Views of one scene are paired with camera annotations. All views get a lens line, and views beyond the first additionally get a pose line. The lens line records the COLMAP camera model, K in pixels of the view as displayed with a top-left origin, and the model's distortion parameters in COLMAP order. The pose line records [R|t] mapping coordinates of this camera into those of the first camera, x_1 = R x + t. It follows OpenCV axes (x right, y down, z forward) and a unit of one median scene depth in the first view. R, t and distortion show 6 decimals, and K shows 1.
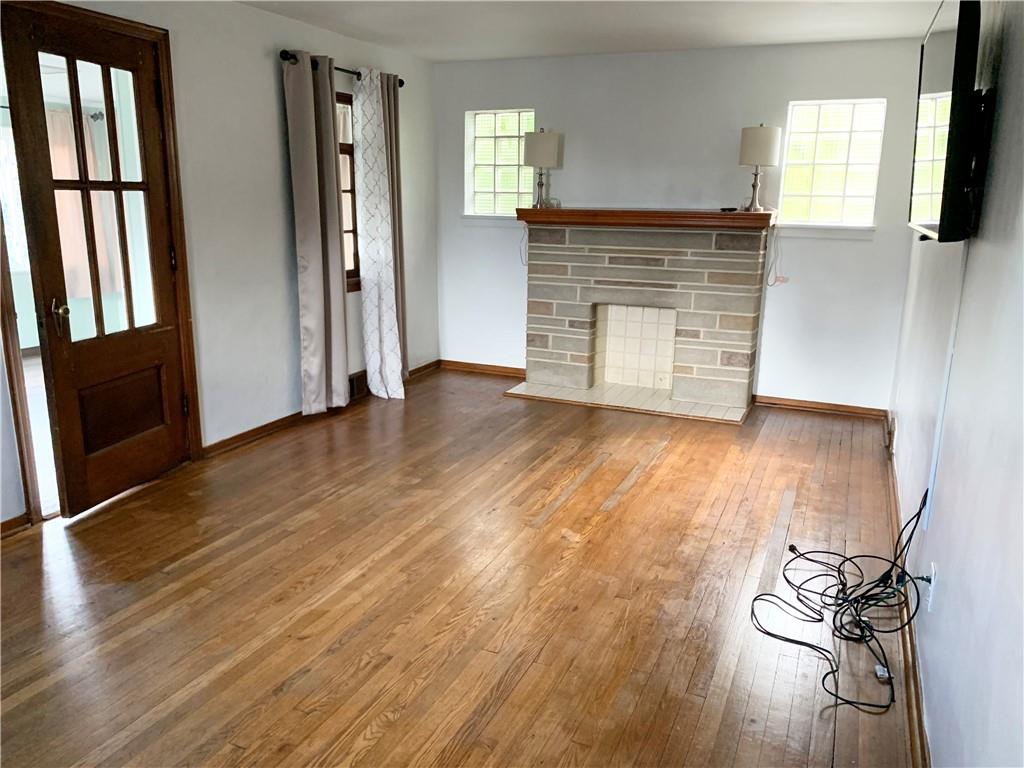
lens RADIAL K [[784.1, 0, 510.8], [0, 784.1, 382.8], [0, 0, 1]] dist [0.040449, -0.050250]
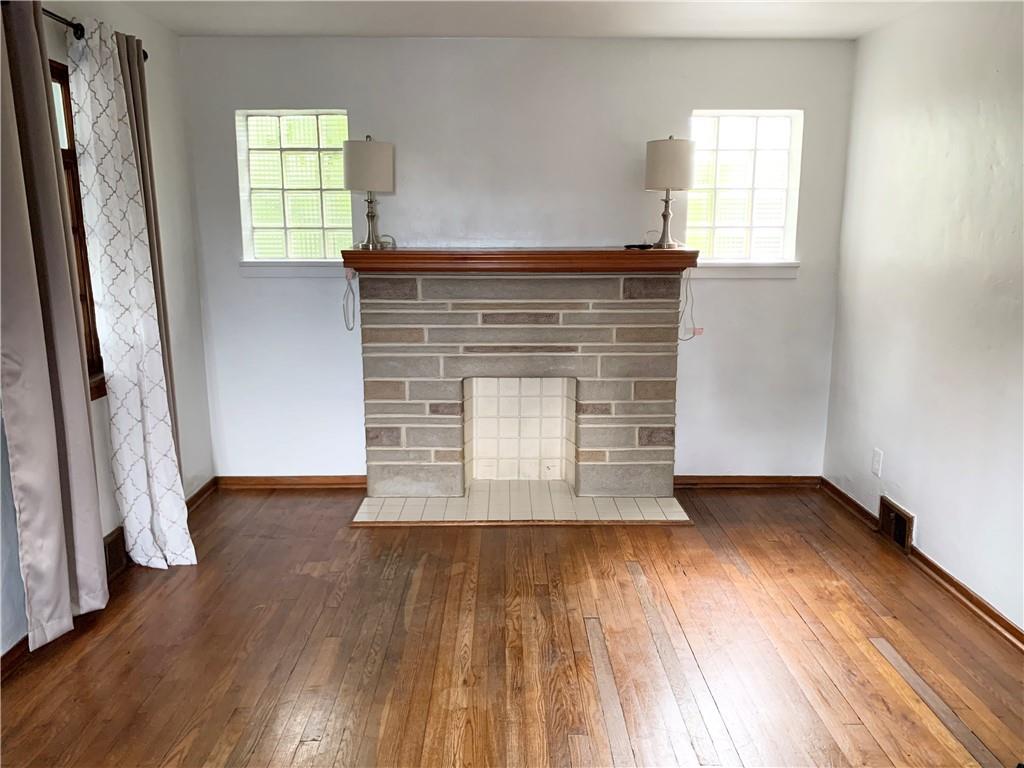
lens RADIAL K [[784.1, 0, 515.5], [0, 784.1, 381.2], [0, 0, 1]] dist [0.040449, -0.050250]
pose [[0.911032, -0.092479, 0.401832, -0.148448], [0.109863, 0.993738, -0.020378, -0.083266], [-0.397431, 0.062712, 0.915487, 0.338841]]
